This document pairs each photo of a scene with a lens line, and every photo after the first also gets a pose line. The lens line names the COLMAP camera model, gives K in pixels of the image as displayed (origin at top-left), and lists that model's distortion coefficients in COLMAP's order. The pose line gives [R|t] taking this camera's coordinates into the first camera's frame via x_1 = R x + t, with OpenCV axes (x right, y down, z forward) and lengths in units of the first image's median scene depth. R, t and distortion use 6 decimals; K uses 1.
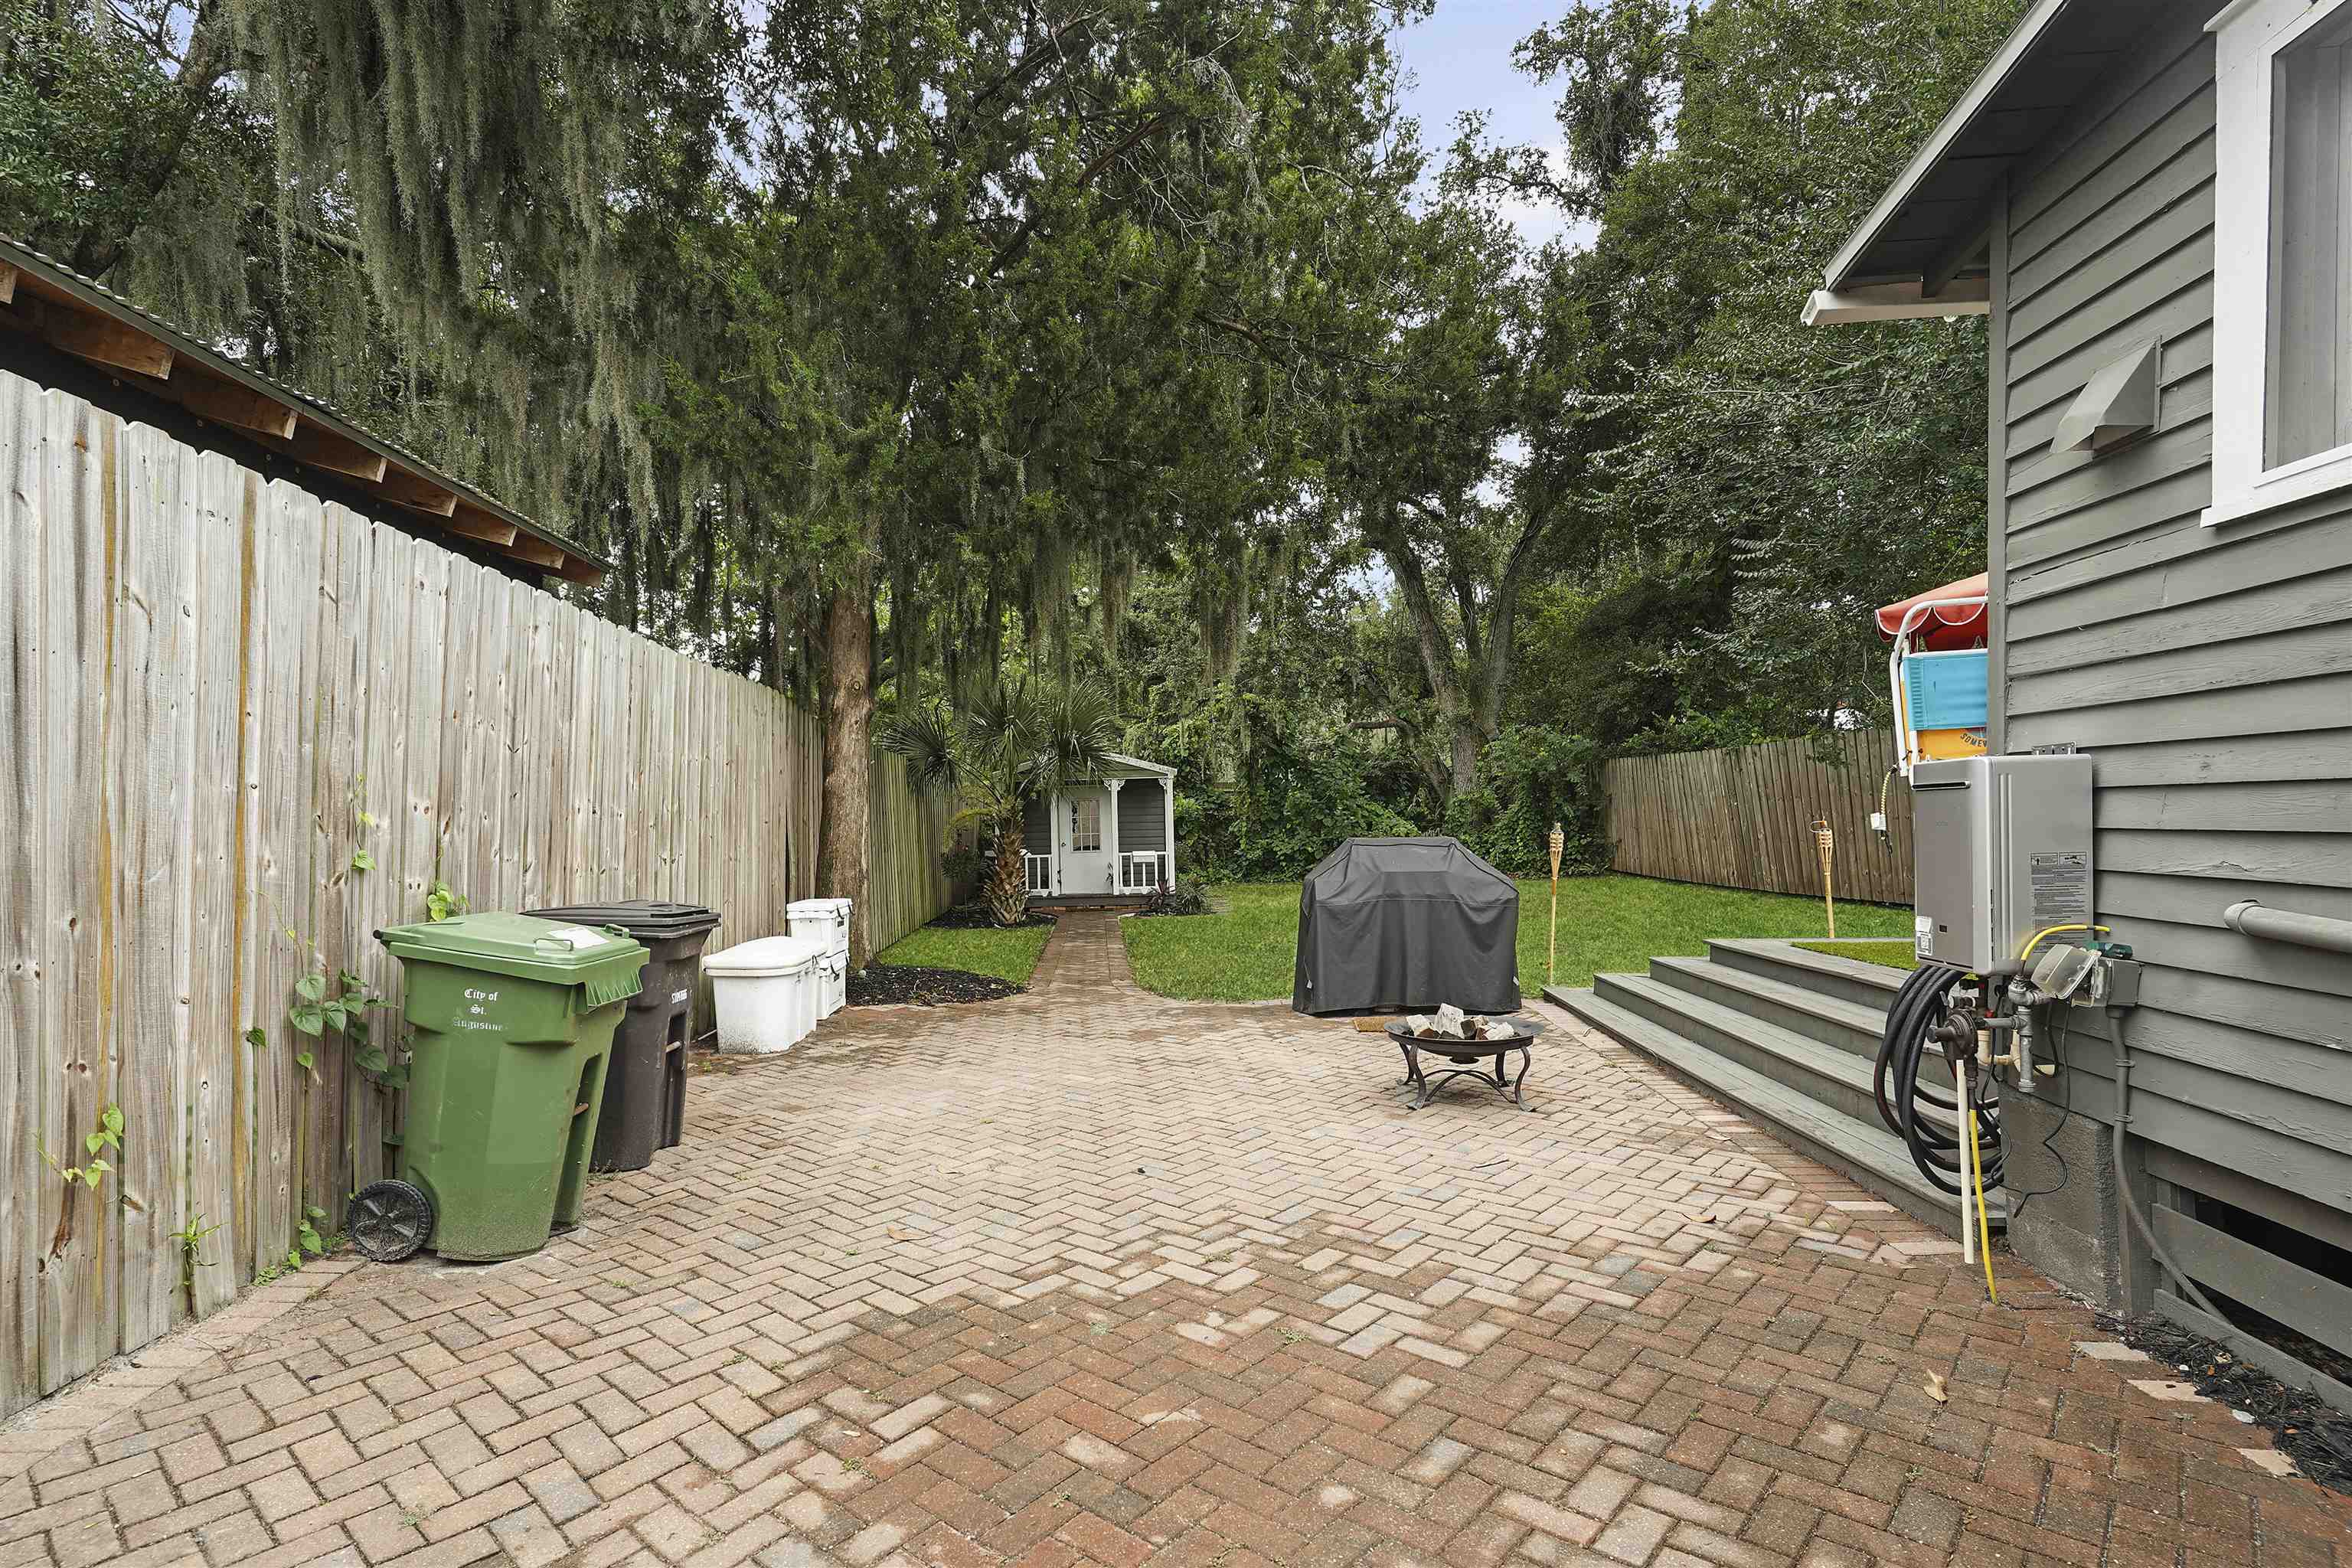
lens RADIAL K [[1156.7, 0, 1105.0], [0, 1156.7, 863.9], [0, 0, 1]] dist [-0.012329, 0.007658]
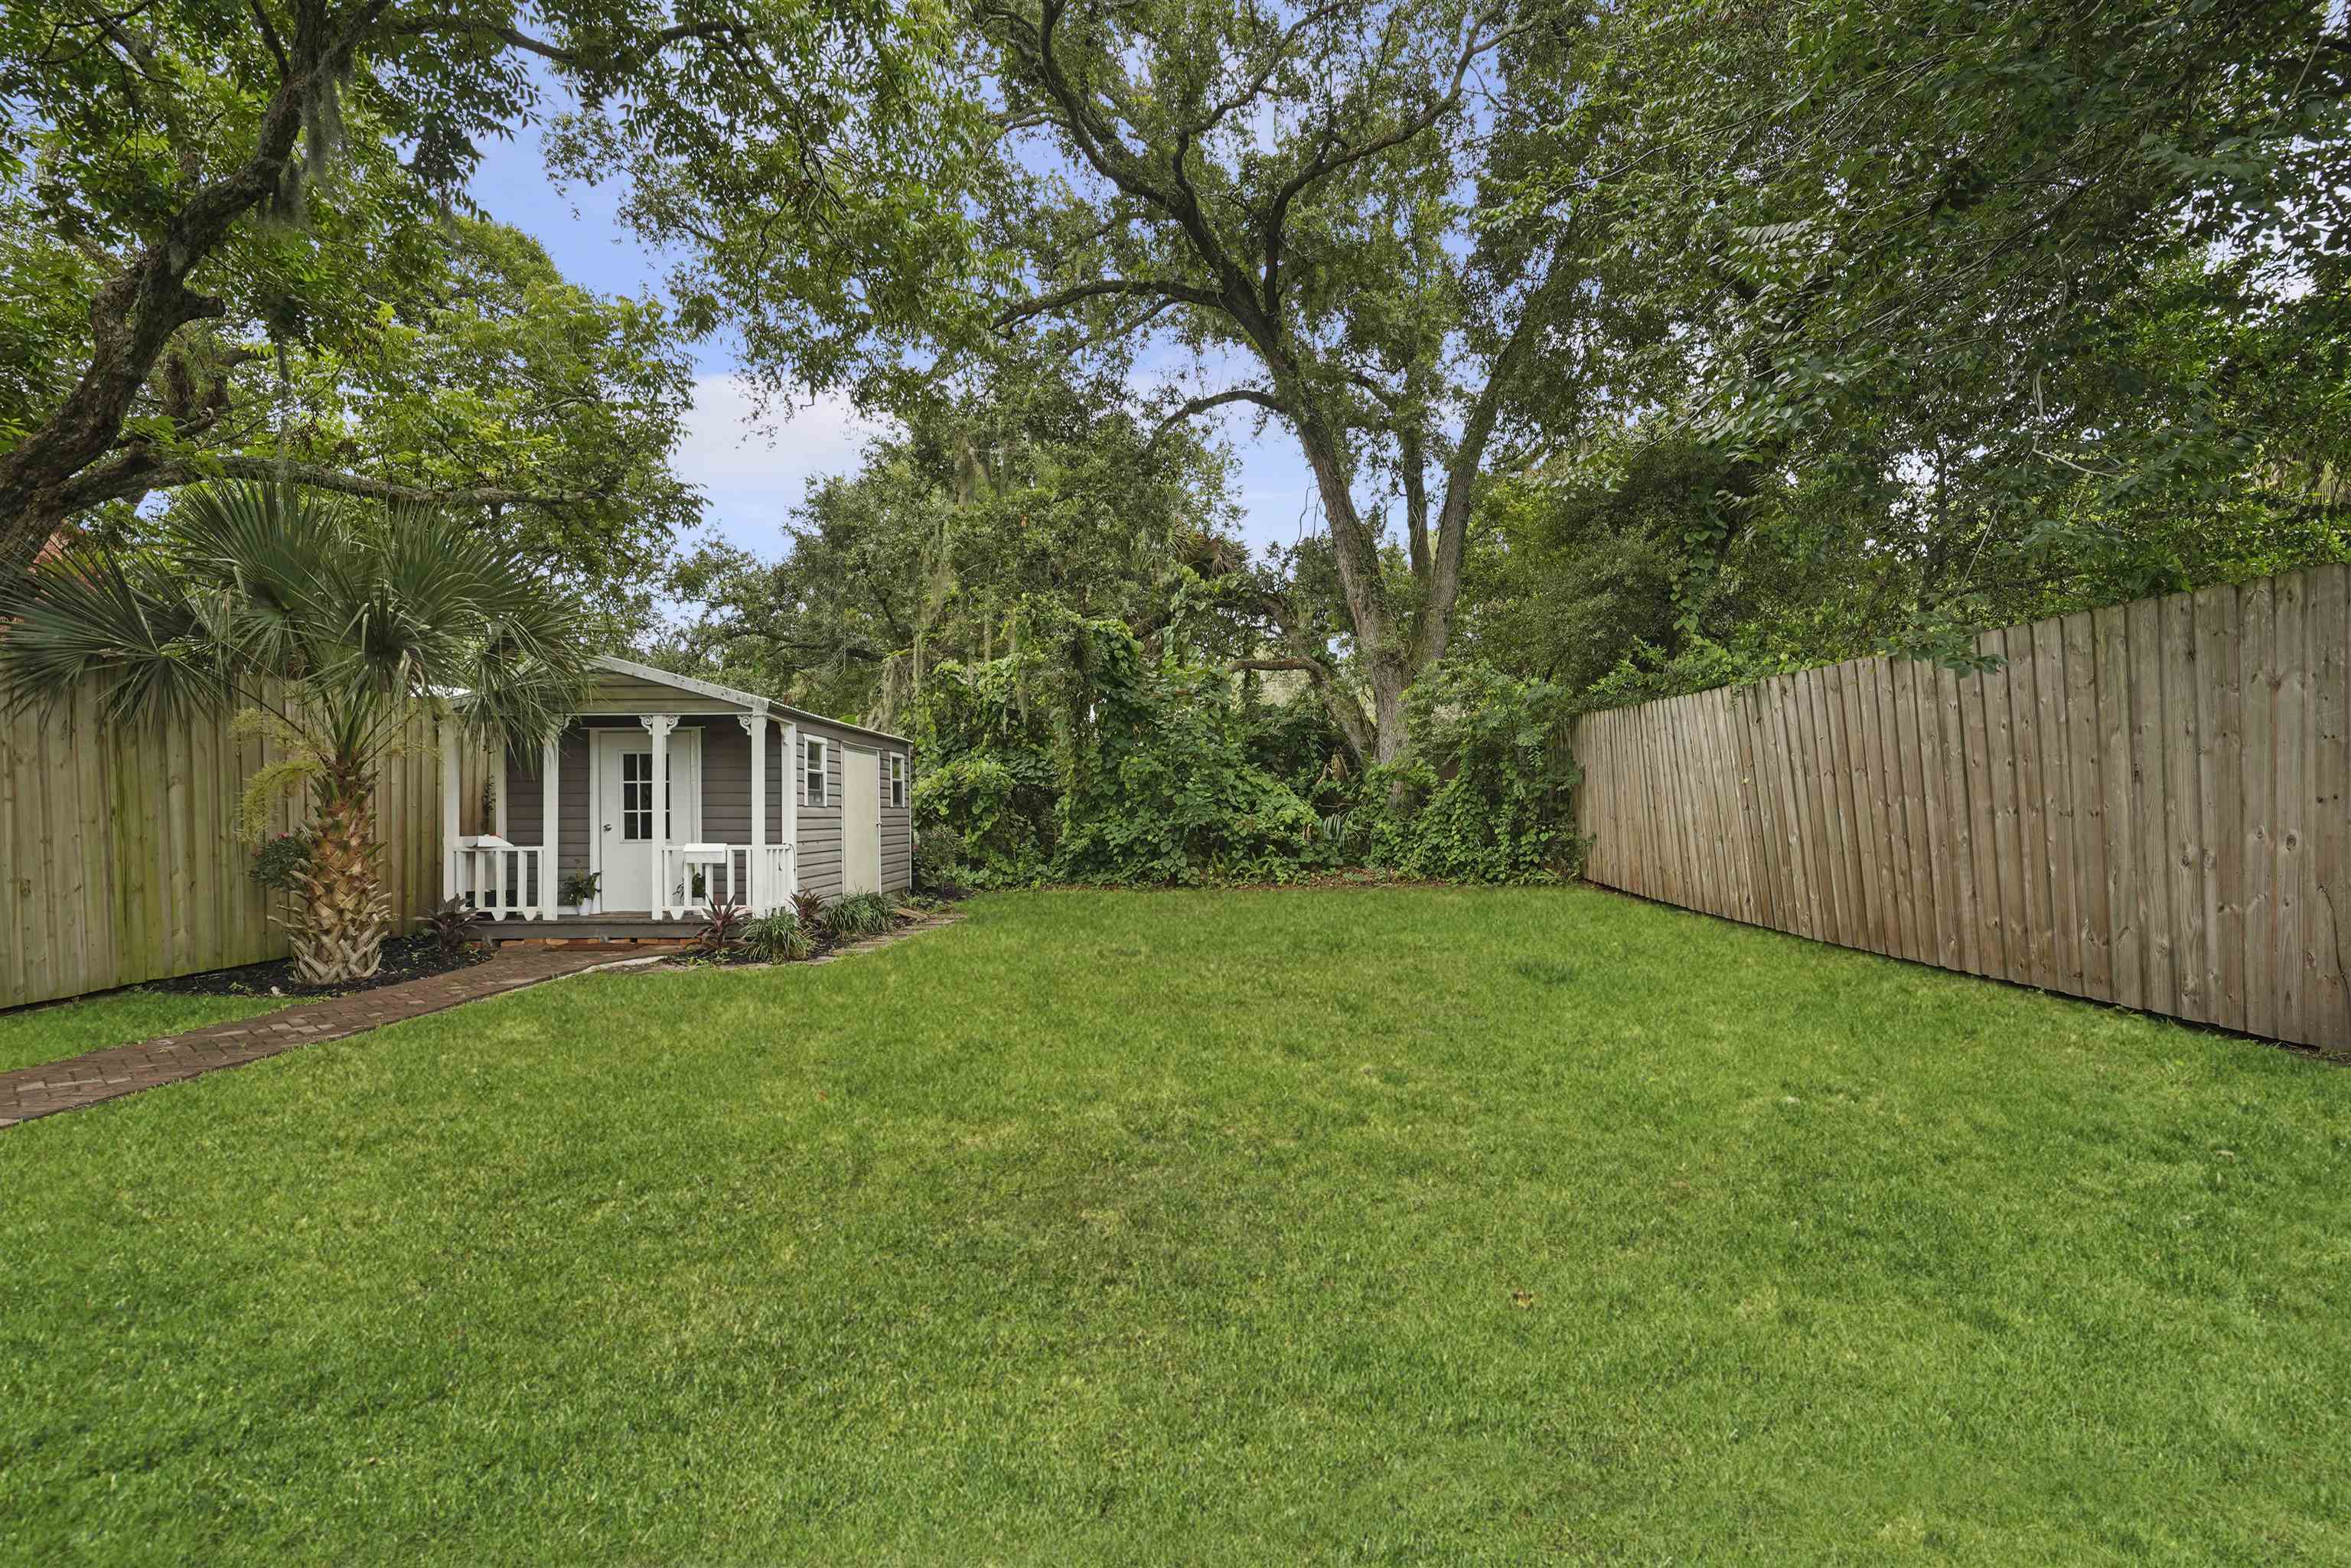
lens RADIAL K [[1156.1, 0, 1204.4], [0, 1156.1, 821.4], [0, 0, 1]] dist [-0.012329, 0.007658]
pose [[0.999474, 0.020687, 0.024990, 0.256934], [-0.020289, 0.999665, -0.016071, -0.016978], [-0.025314, 0.015556, 0.999559, 0.427138]]
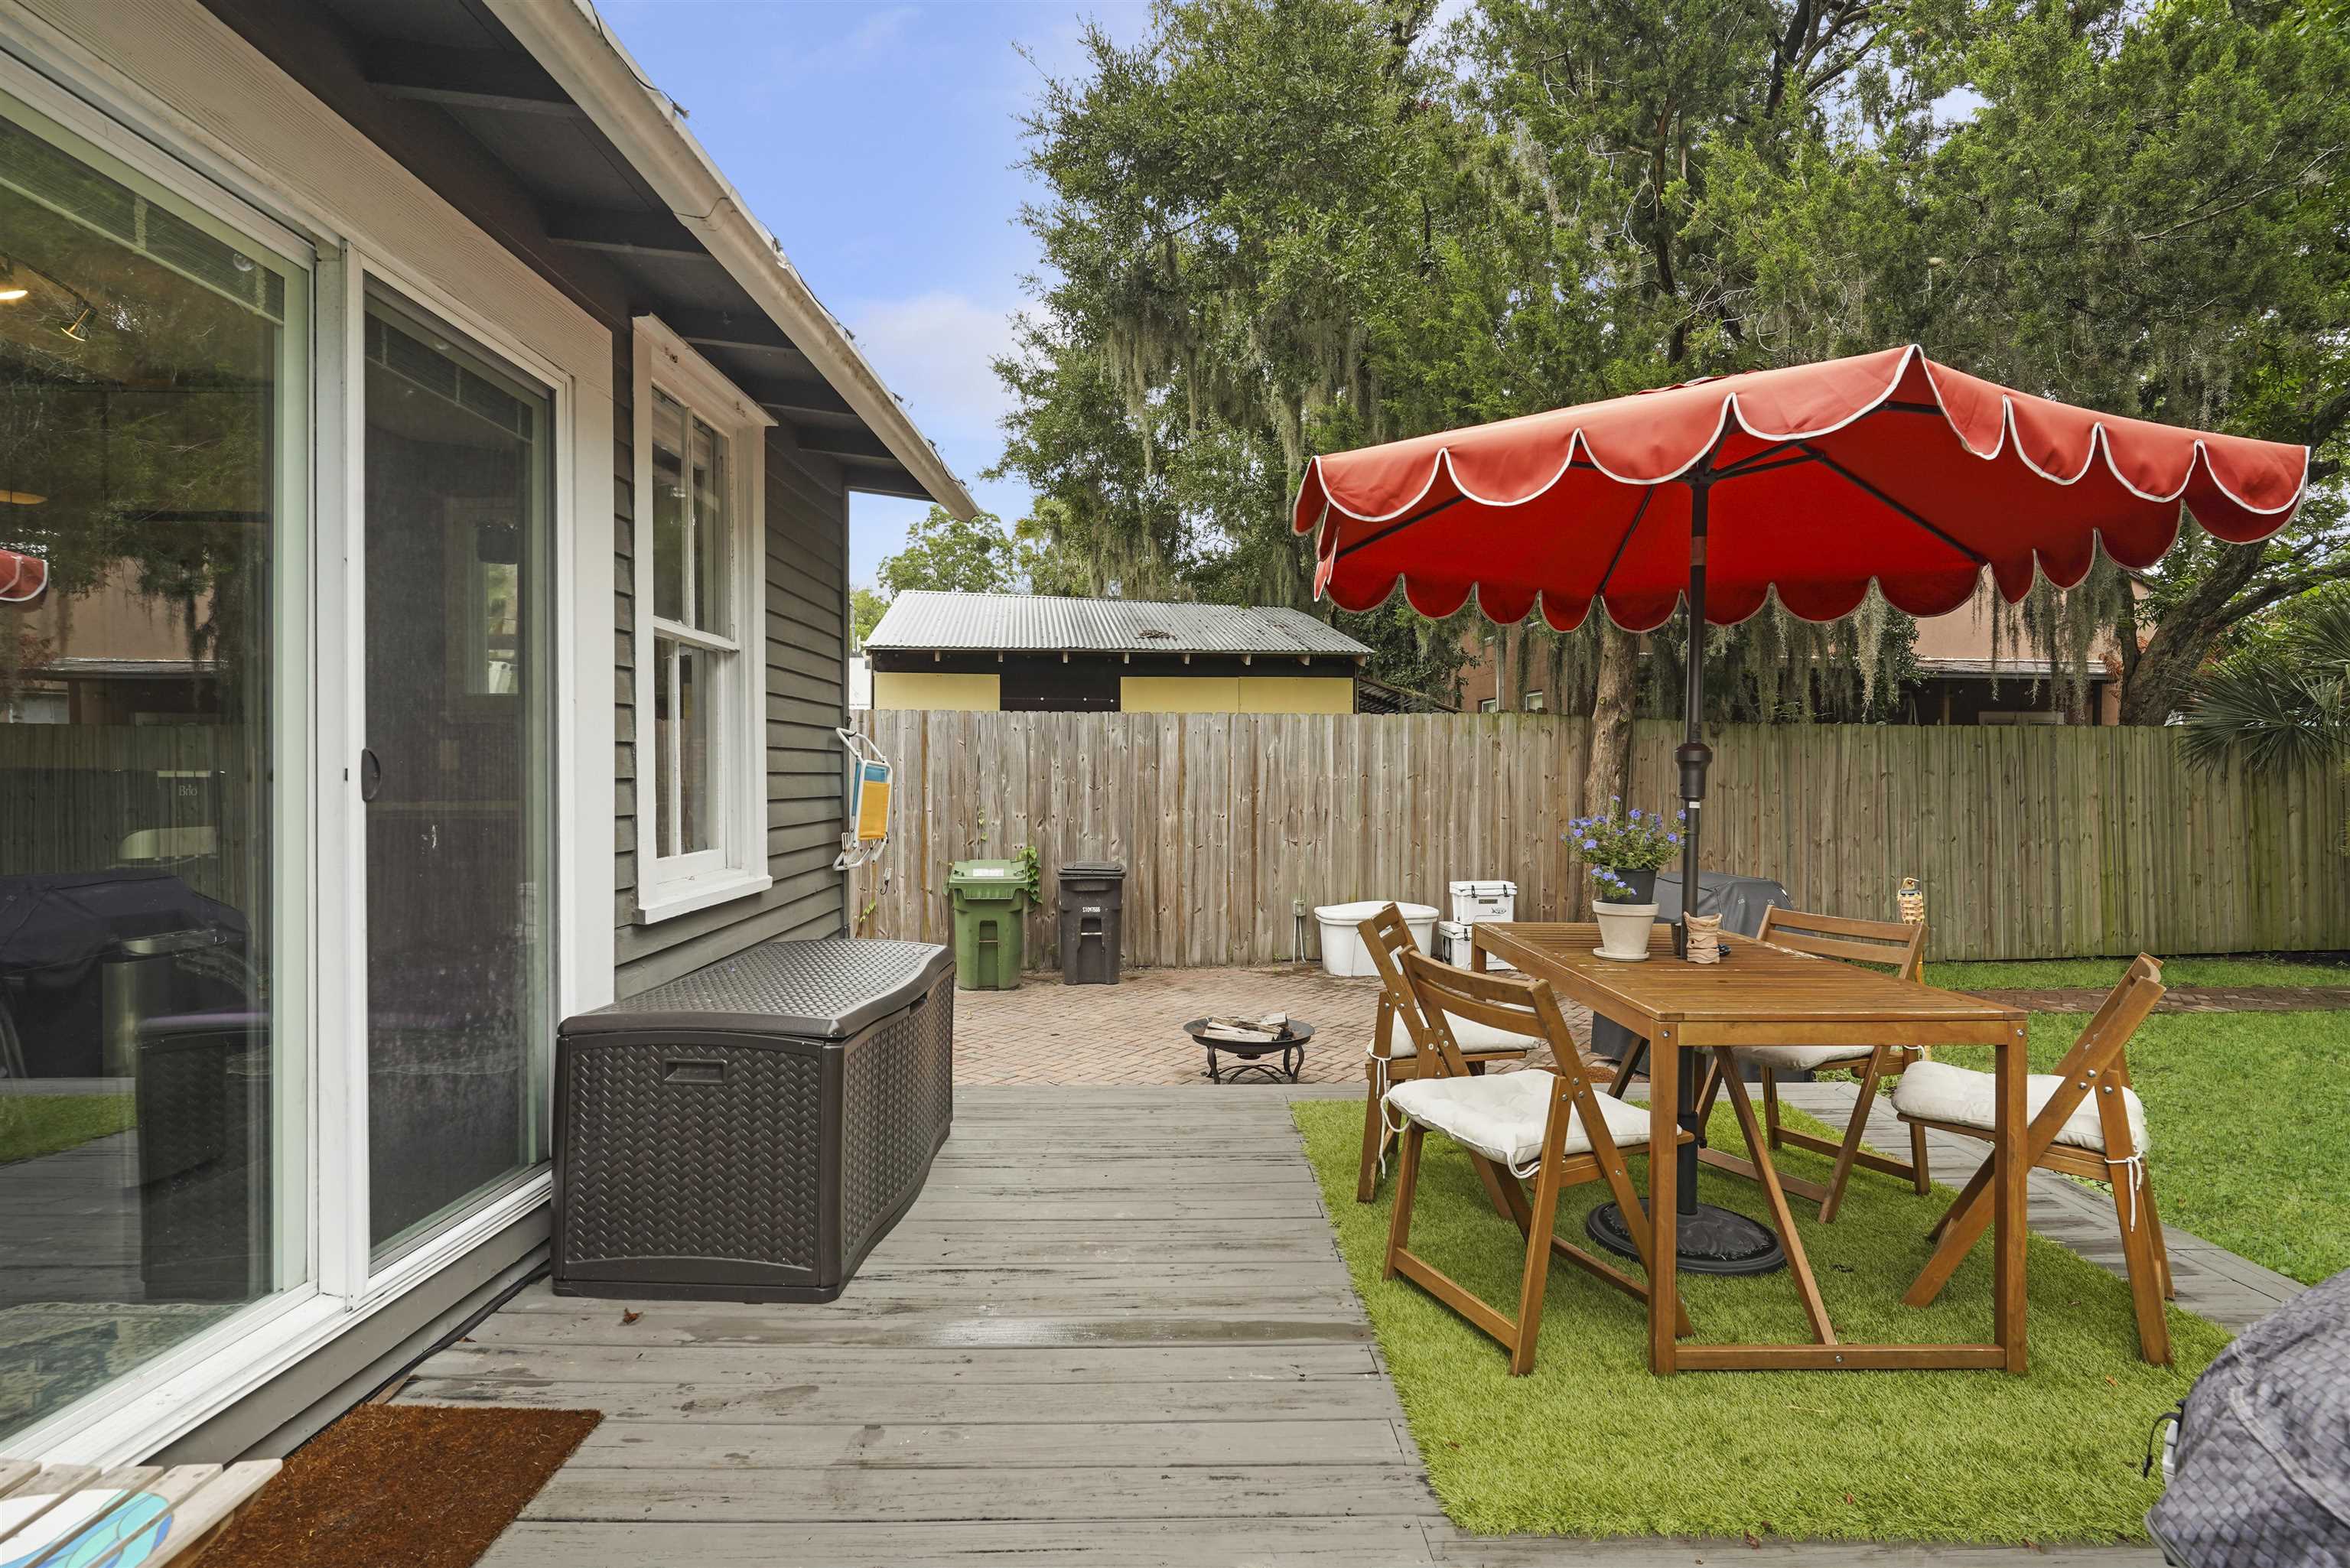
lens RADIAL K [[1155.6, 0, 1156.2], [0, 1155.6, 785.5], [0, 0, 1]] dist [-0.012329, 0.007658]
pose [[0.126531, 0.020620, -0.991748, 0.409564], [-0.036089, 0.999218, 0.016171, -0.033026], [0.991306, 0.033745, 0.127176, 0.190290]]
